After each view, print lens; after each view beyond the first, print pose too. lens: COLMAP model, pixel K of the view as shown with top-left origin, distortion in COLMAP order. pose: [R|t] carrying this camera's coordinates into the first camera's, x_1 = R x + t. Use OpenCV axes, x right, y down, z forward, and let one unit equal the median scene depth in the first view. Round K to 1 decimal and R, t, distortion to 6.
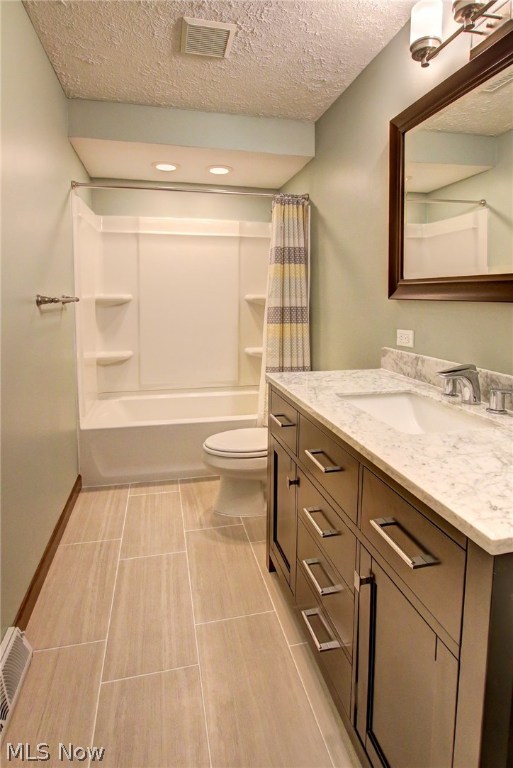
lens RADIAL K [[391.9, 0, 252.9], [0, 391.9, 397.2], [0, 0, 1]] dist [-0.024128, 0.001052]
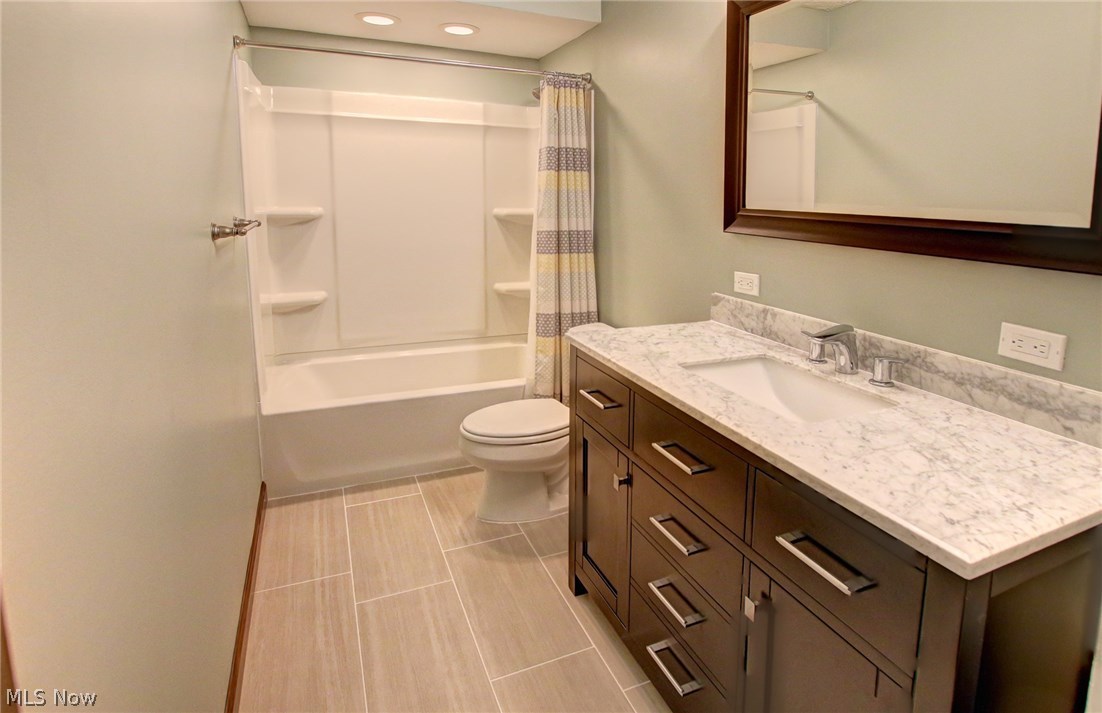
lens RADIAL K [[551.0, 0, 551.0], [0, 551.0, 356.5], [0, 0, 1]] dist [-0.019876, -0.000377]
pose [[0.982487, -0.045973, 0.180568, -0.143134], [0.037259, 0.997985, 0.051360, -0.055772], [-0.182566, -0.043733, 0.982221, -0.007986]]
